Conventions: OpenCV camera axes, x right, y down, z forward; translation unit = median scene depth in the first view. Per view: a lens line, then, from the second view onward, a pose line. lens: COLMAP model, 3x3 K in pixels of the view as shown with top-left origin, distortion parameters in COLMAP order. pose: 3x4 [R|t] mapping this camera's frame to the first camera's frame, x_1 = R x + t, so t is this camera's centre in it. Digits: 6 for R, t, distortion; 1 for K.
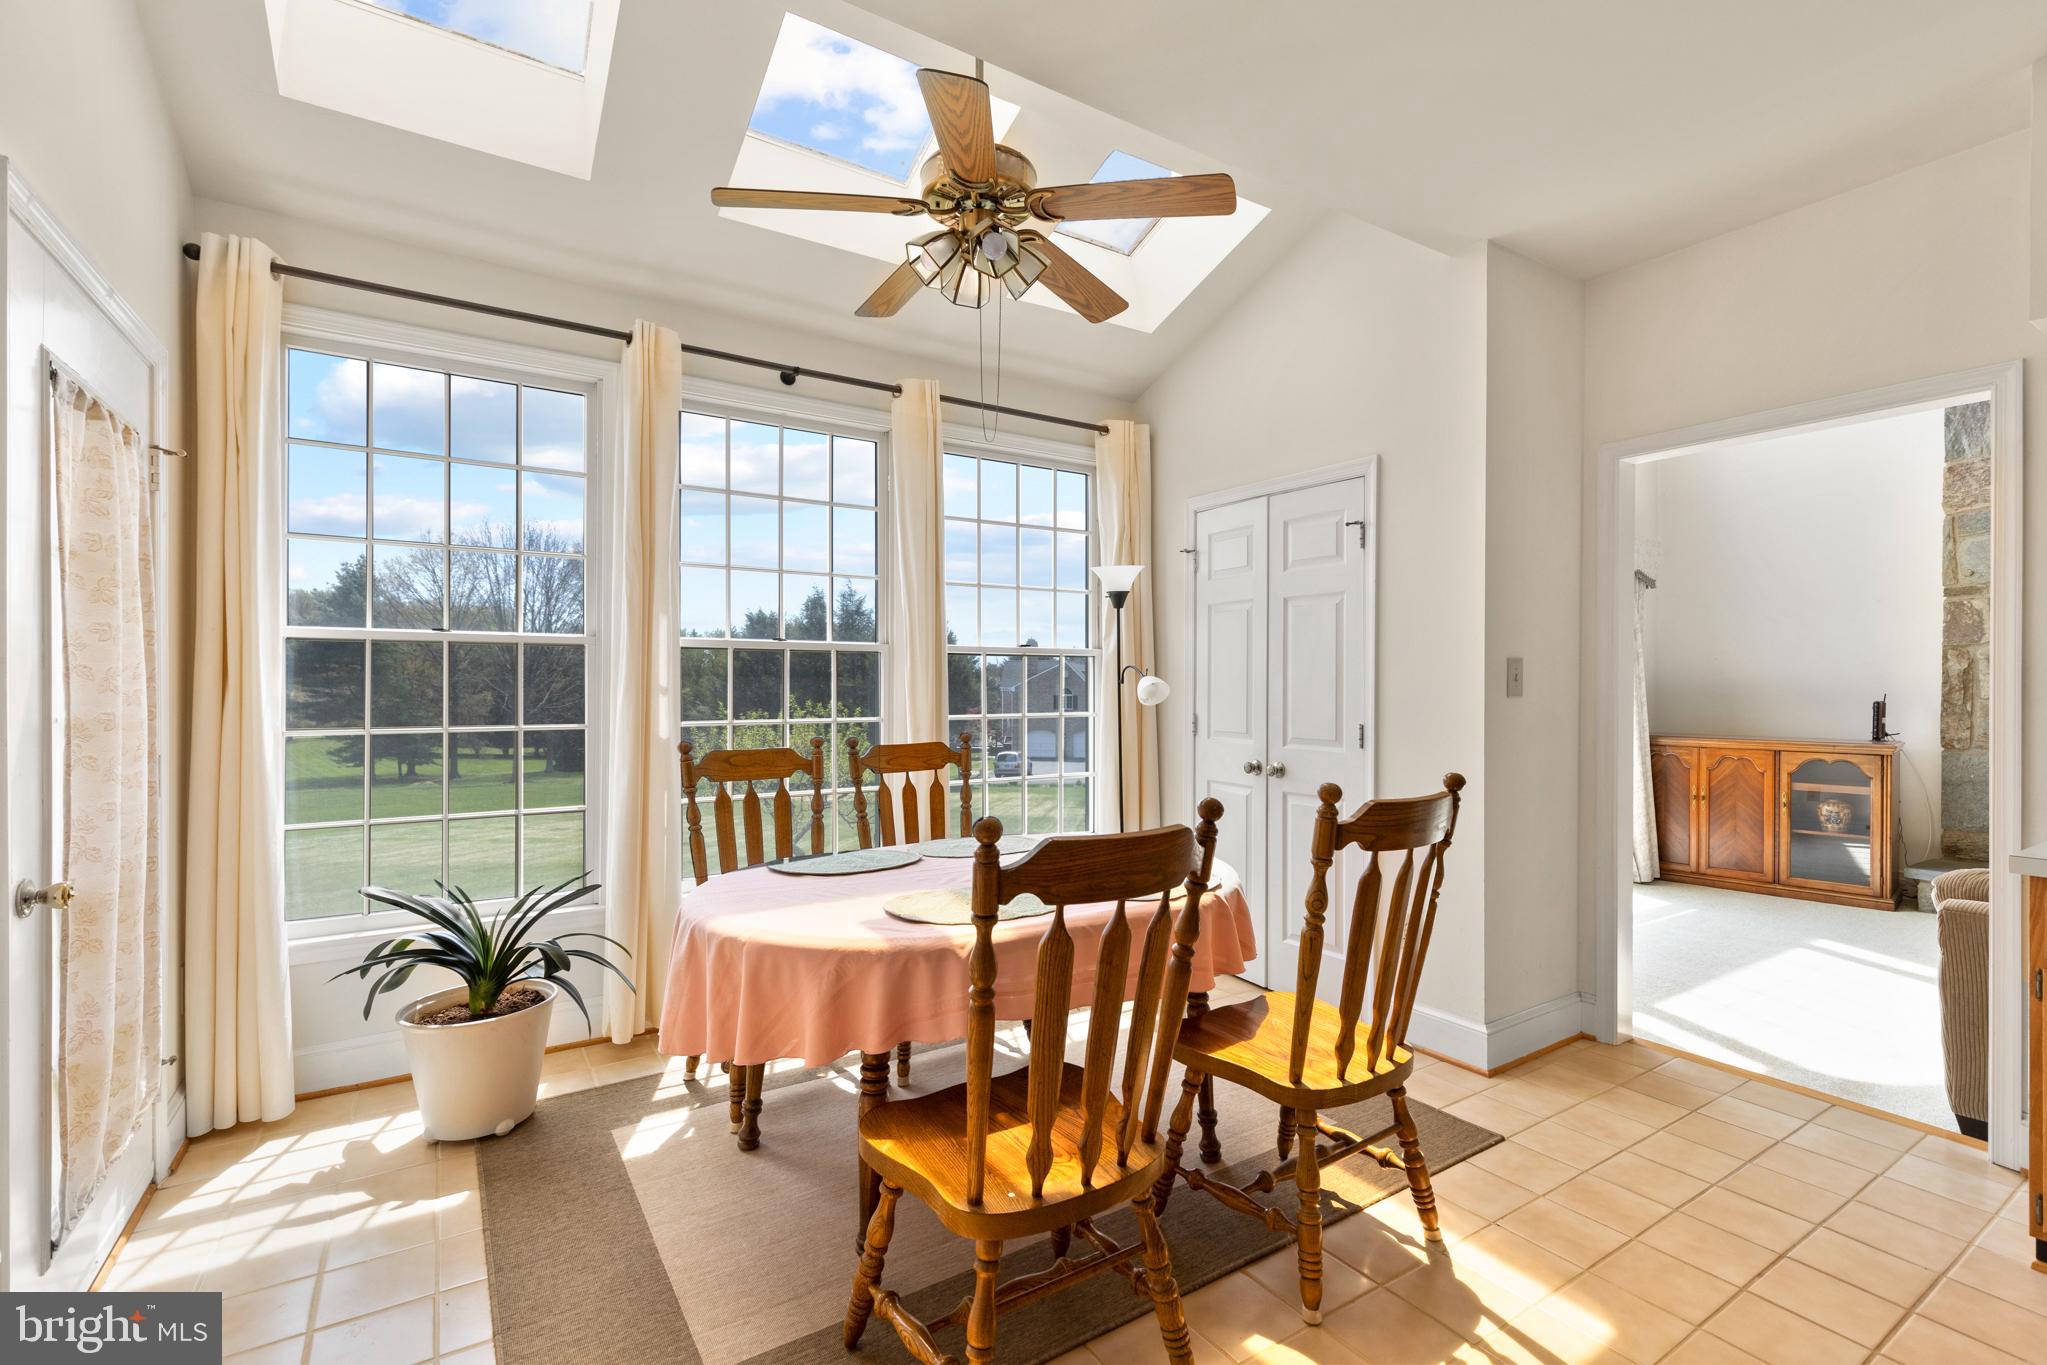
lens RADIAL K [[919.0, 0, 1022.1], [0, 919.0, 688.5], [0, 0, 1]] dist [0.001266, 0.000141]
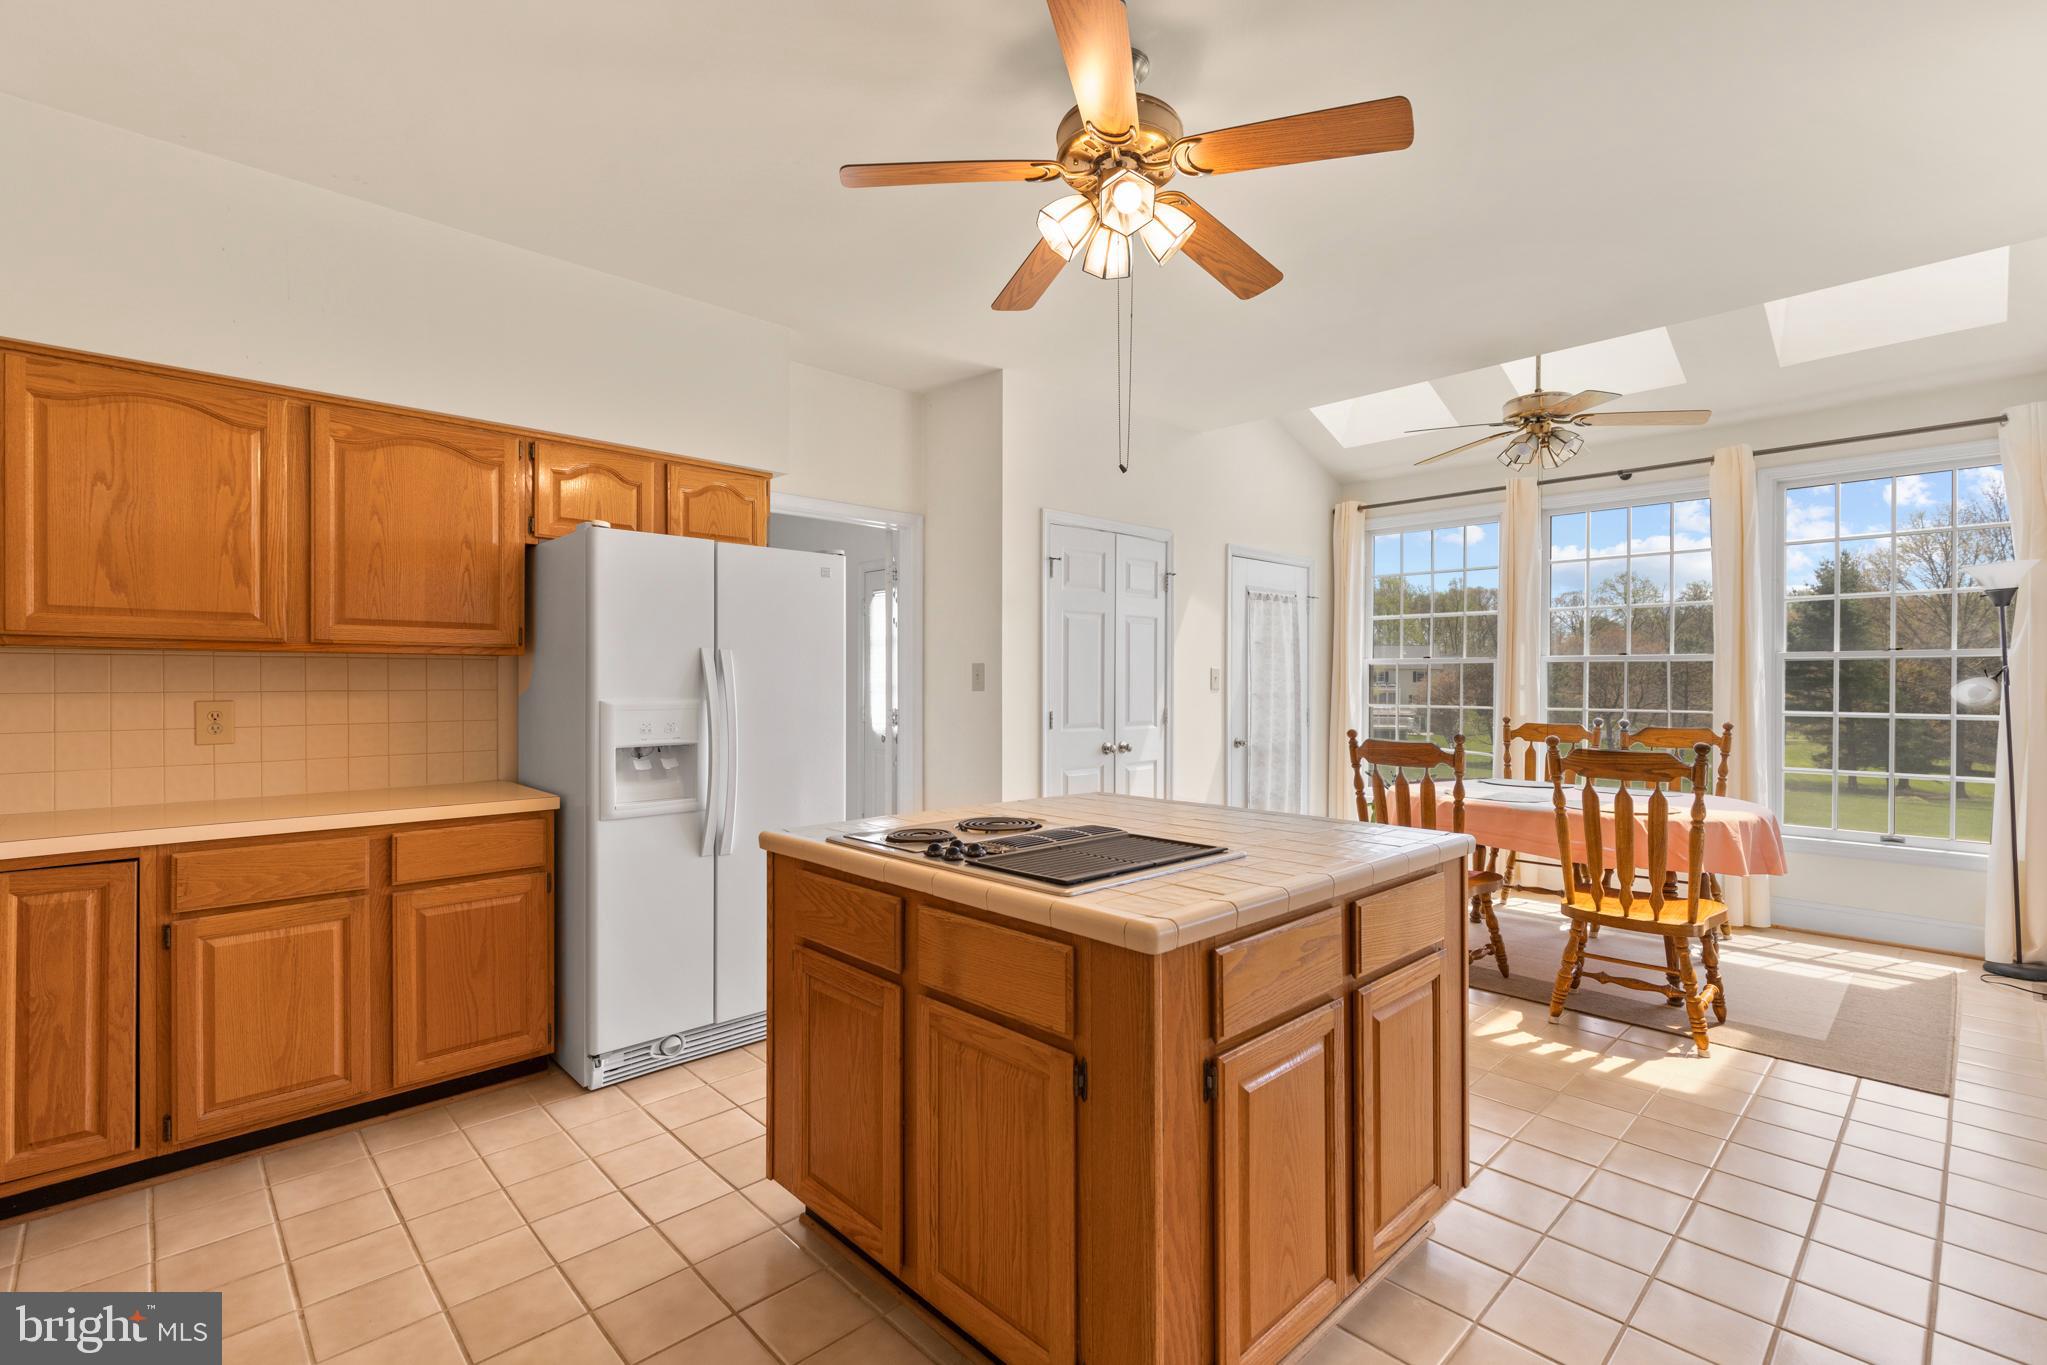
lens RADIAL K [[916.6, 0, 1023.5], [0, 916.6, 682.5], [0, 0, 1]] dist [0.001323, 0.000008]
pose [[0.183873, -0.000310, -0.982950, 1.163143], [-0.007330, 0.999972, -0.001687, 0.003247], [0.982923, 0.007516, 0.183865, -0.245065]]
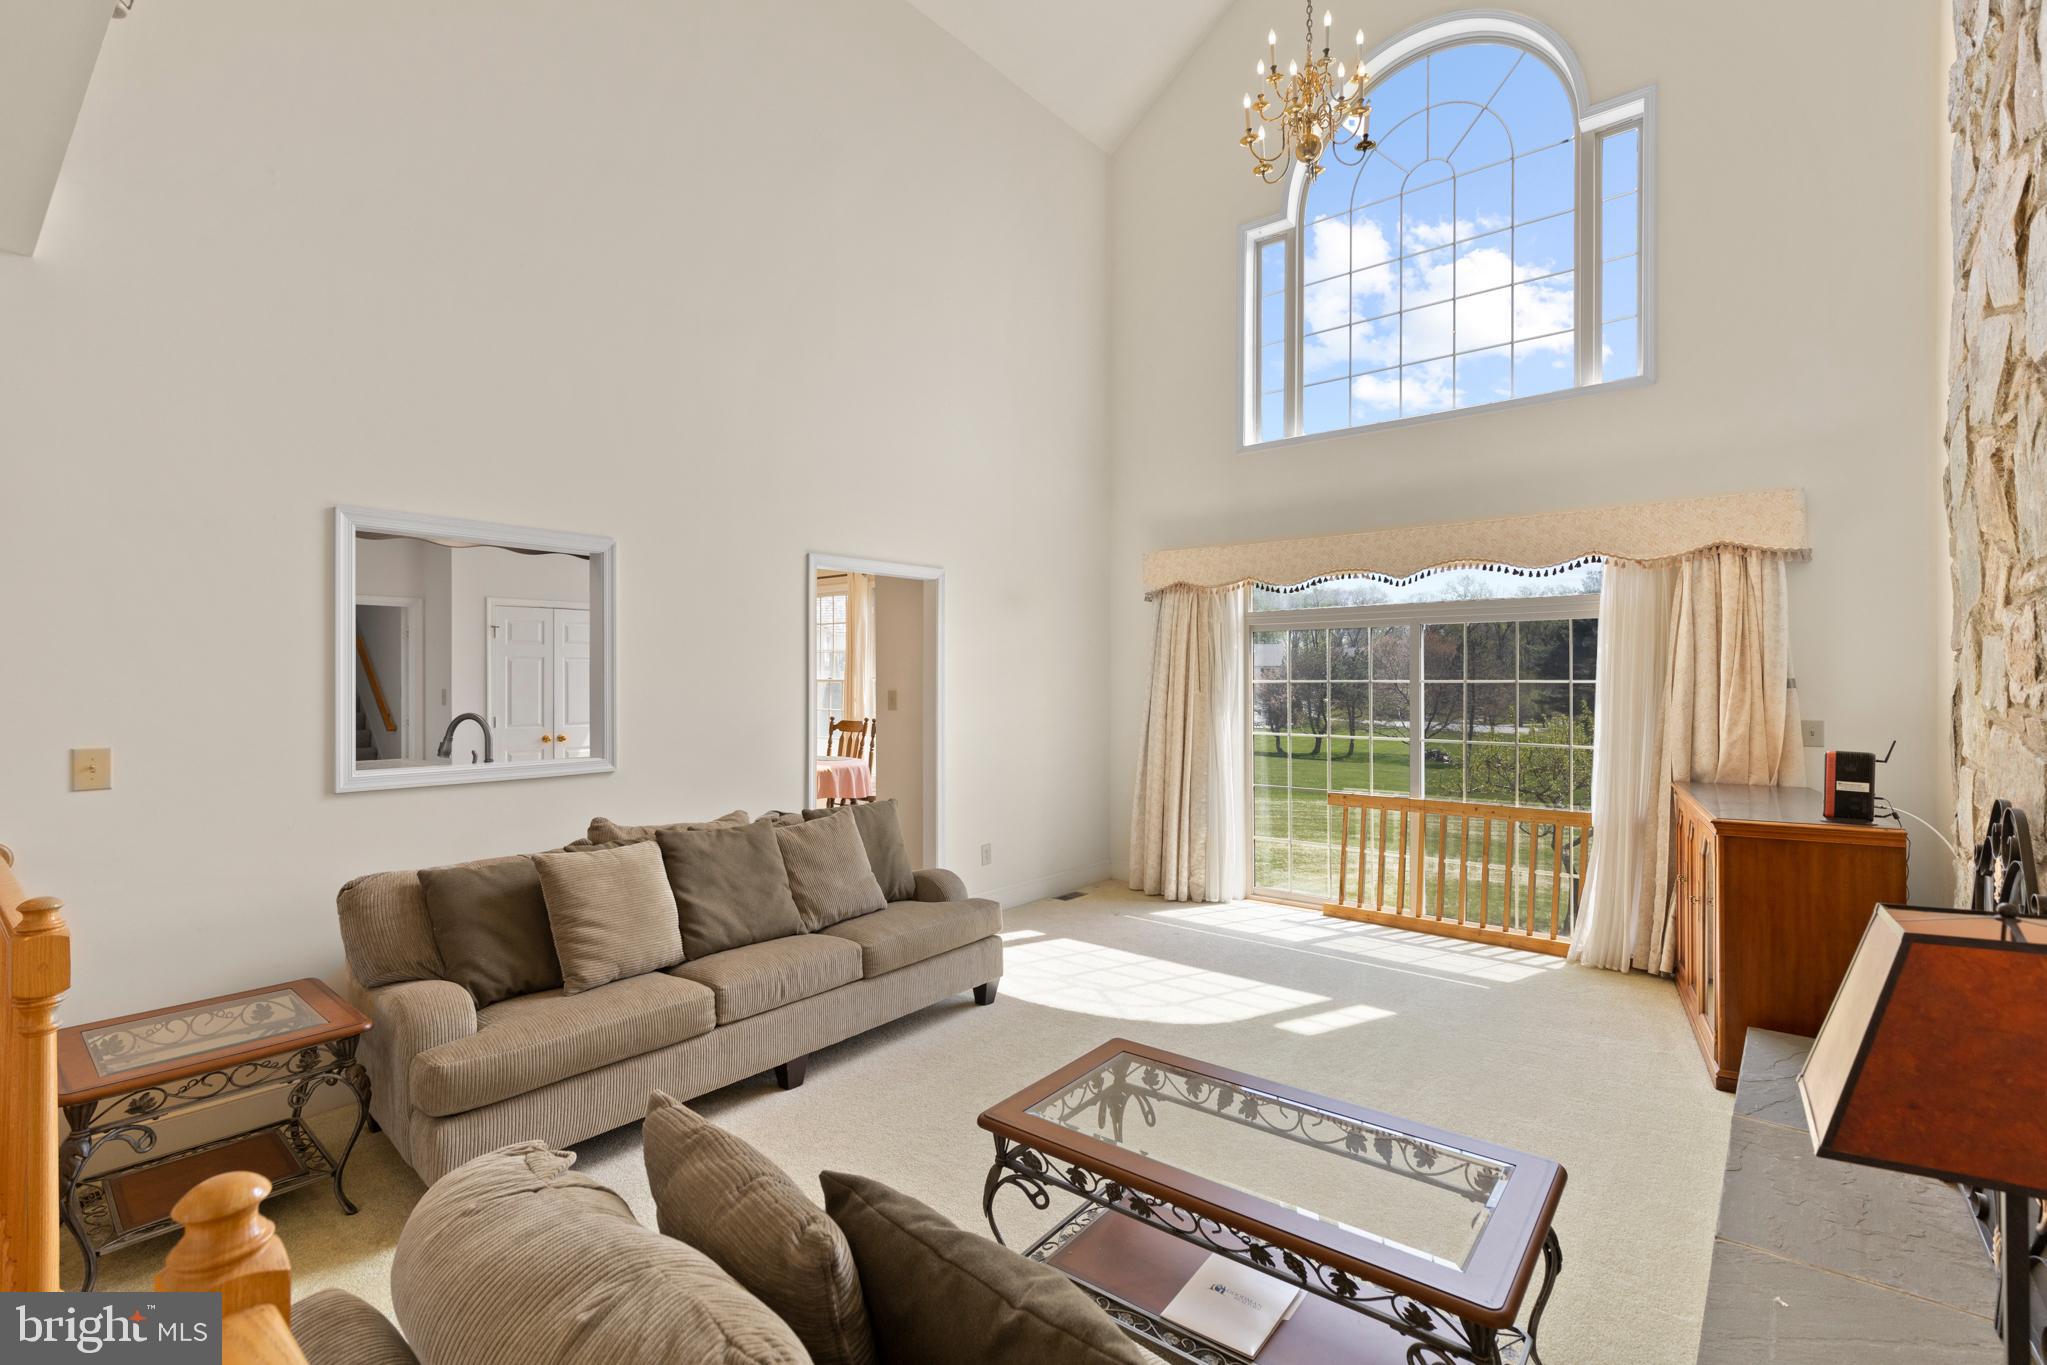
lens RADIAL K [[916.6, 0, 1023.5], [0, 916.6, 682.5], [0, 0, 1]] dist [0.001323, 0.000008]
pose [[0.304967, 0.002680, -0.952359, 2.516345], [-0.003089, 0.999994, 0.001825, -0.054629], [0.952358, 0.002385, 0.304973, 0.672665]]
